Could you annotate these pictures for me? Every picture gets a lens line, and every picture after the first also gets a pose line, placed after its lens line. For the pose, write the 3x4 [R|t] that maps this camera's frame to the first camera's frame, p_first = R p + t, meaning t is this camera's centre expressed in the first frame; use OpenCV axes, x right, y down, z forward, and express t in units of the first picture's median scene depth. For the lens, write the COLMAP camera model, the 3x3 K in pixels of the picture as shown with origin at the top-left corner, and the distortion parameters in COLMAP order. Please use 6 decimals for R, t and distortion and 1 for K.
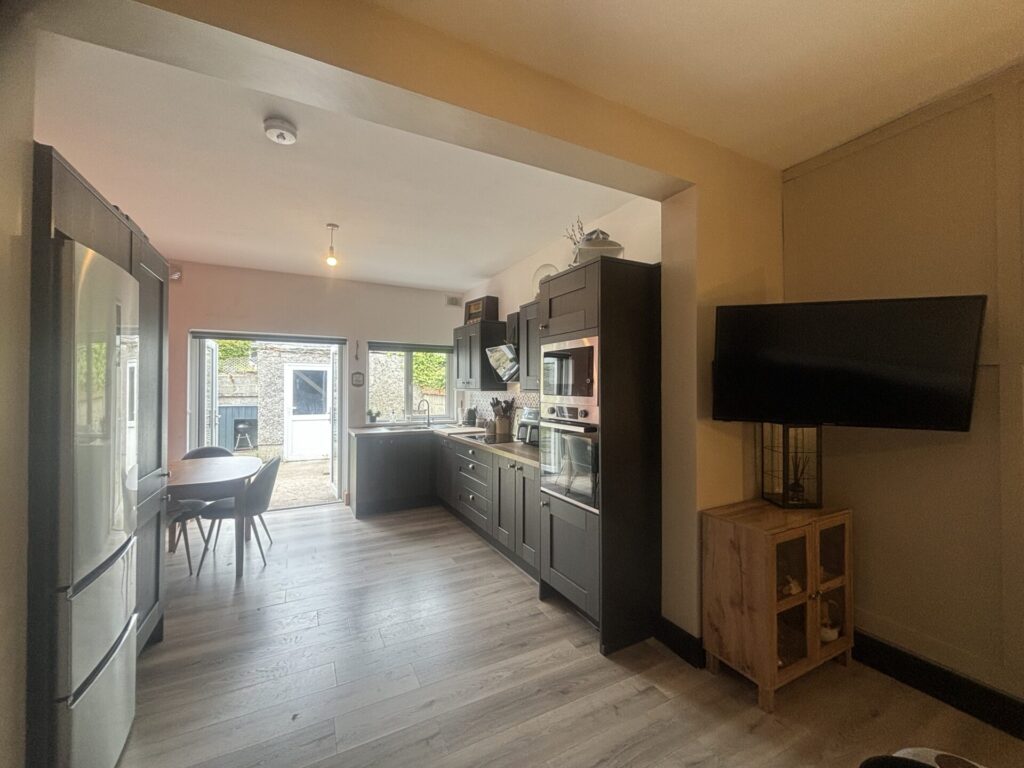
lens RADIAL K [[412.5, 0, 518.4], [0, 412.5, 381.2], [0, 0, 1]] dist [0.001754, 0.000522]
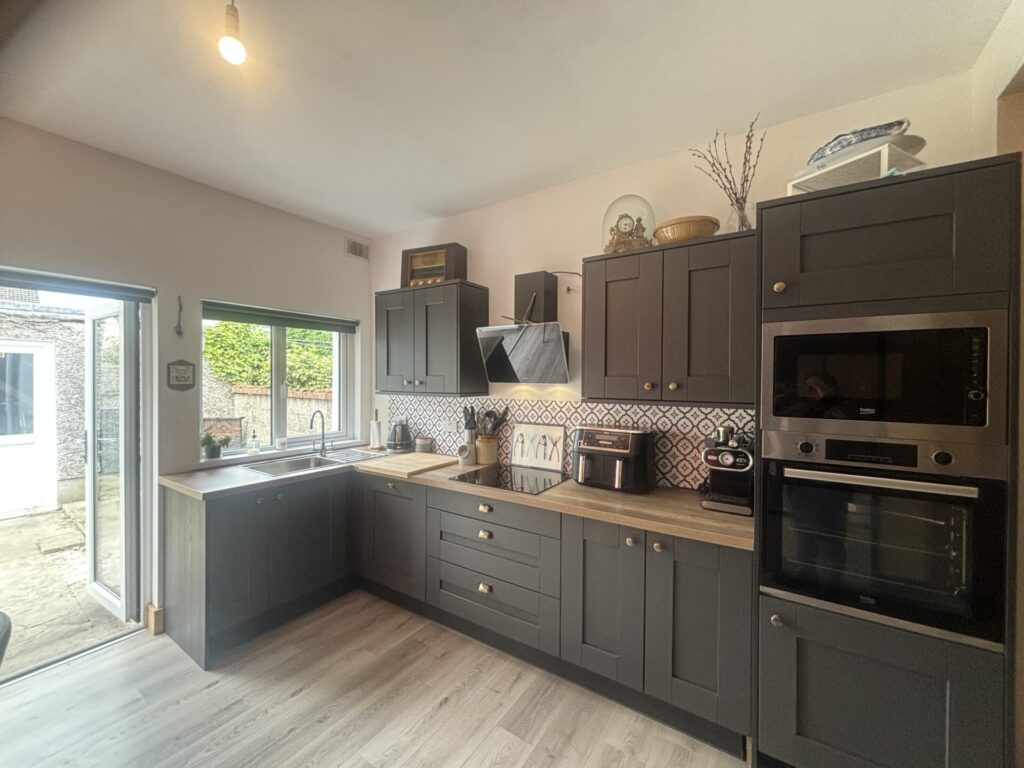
lens RADIAL K [[412.5, 0, 514.7], [0, 412.5, 383.2], [0, 0, 1]] dist [0.001754, 0.000522]
pose [[0.884058, -0.002510, 0.467370, -0.344547], [-0.009589, 0.999678, 0.023508, -0.013814], [-0.467278, -0.025264, 0.883749, 0.483895]]
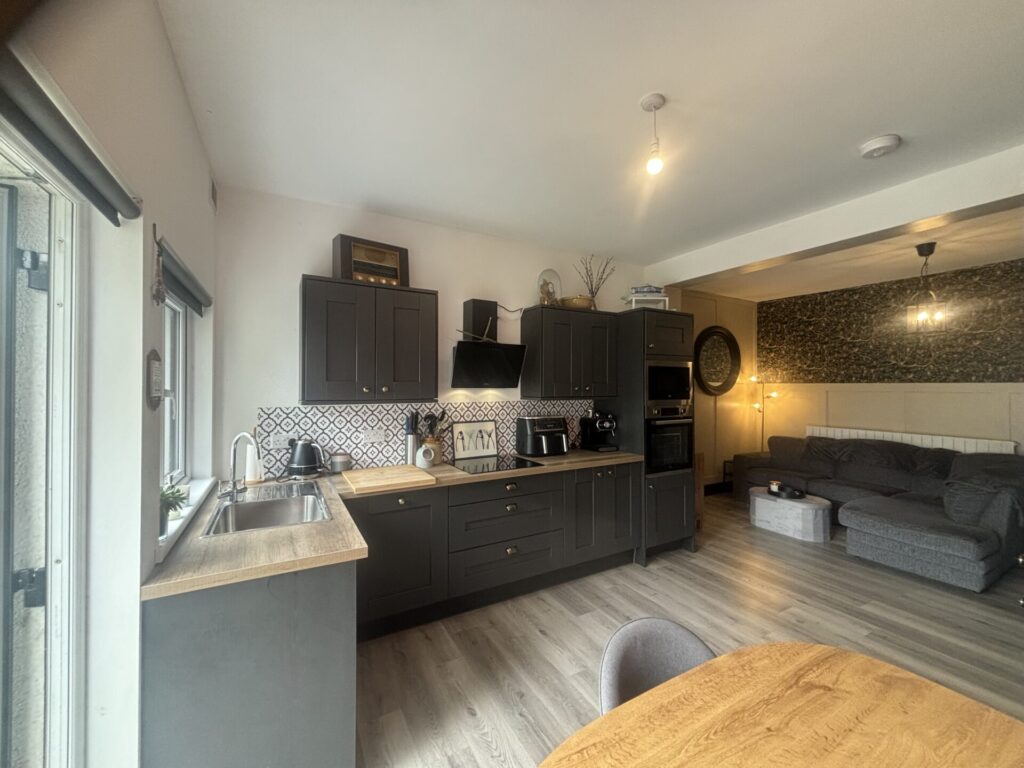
lens RADIAL K [[412.5, 0, 512.6], [0, 412.5, 382.9], [0, 0, 1]] dist [0.001754, 0.000522]
pose [[-0.015199, 0.001711, 0.999883, -0.837772], [-0.013180, 0.999911, -0.001911, -0.008286], [-0.999798, -0.013207, -0.015175, 1.015729]]
